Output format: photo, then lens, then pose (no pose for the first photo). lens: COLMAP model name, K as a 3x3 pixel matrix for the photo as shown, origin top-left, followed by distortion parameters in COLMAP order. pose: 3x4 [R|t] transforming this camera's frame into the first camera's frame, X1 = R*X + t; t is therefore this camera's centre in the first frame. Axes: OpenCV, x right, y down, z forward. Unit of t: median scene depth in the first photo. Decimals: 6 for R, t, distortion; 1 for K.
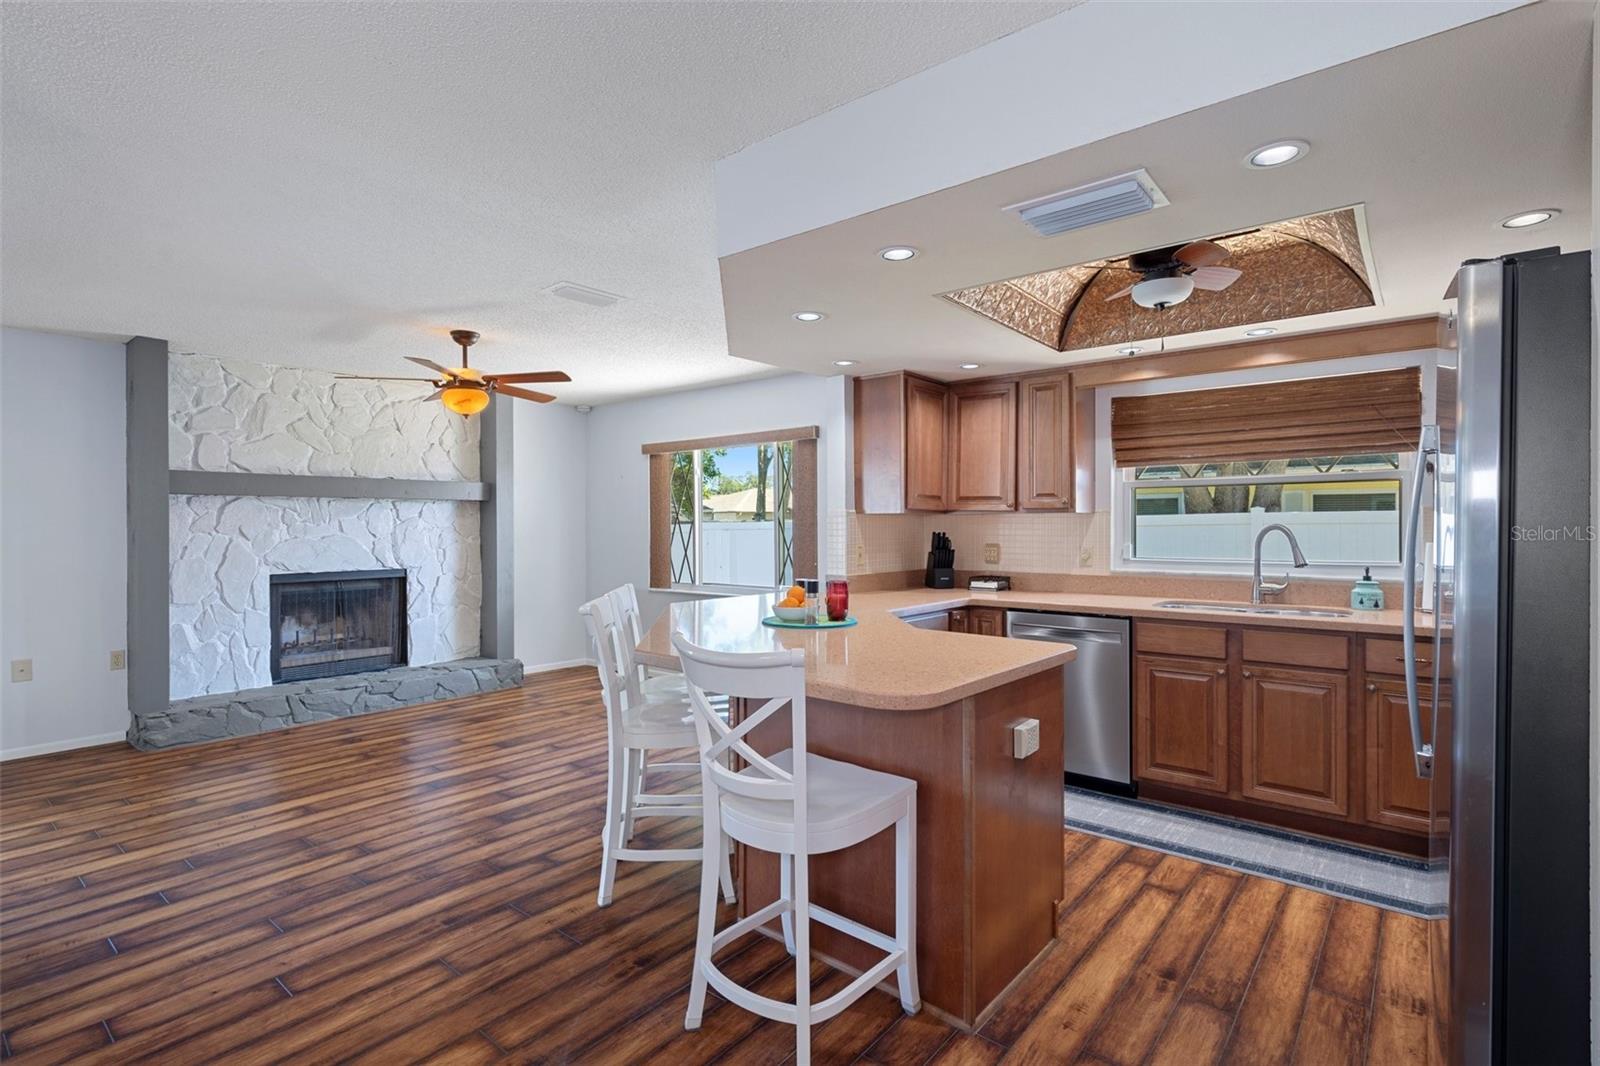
lens RADIAL K [[768.1, 0, 795.8], [0, 768.1, 528.0], [0, 0, 1]] dist [0.001619, 0.001063]
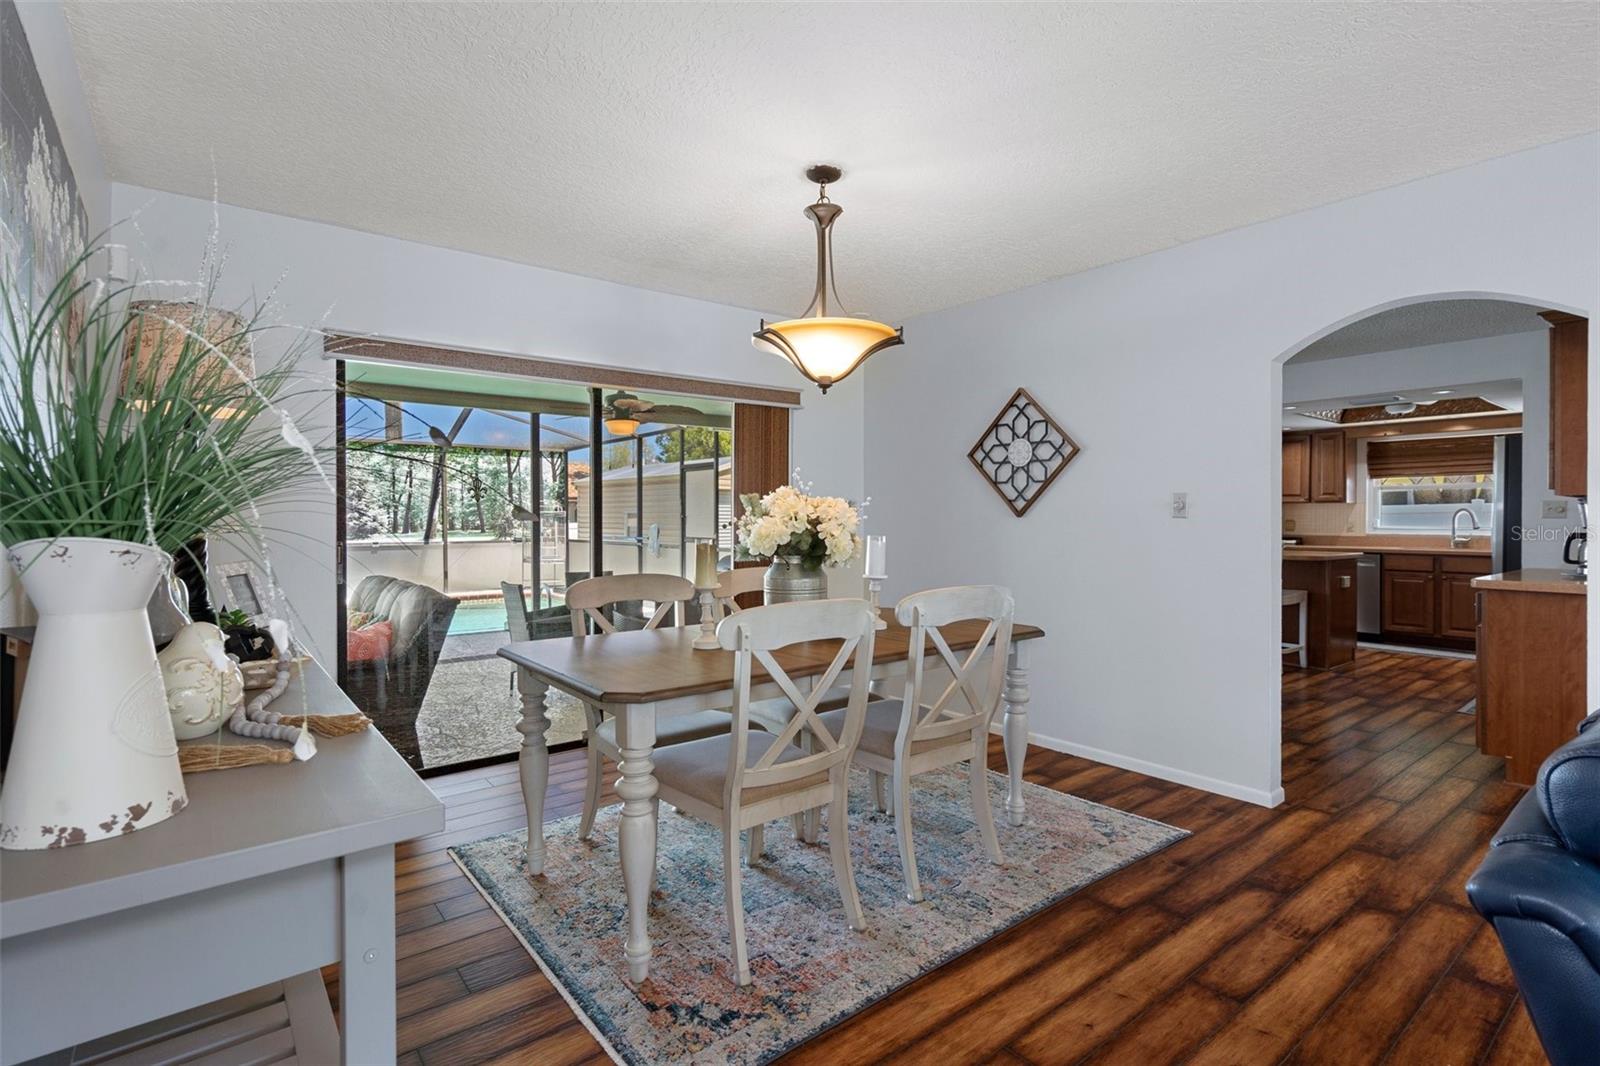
lens RADIAL K [[759.5, 0, 793.0], [0, 759.5, 515.4], [0, 0, 1]] dist [0.001190, 0.002072]
pose [[0.976547, 0.004194, -0.215265, -0.542729], [-0.005737, 0.999962, -0.006541, 0.029791], [0.215230, 0.007623, 0.976534, -1.088005]]
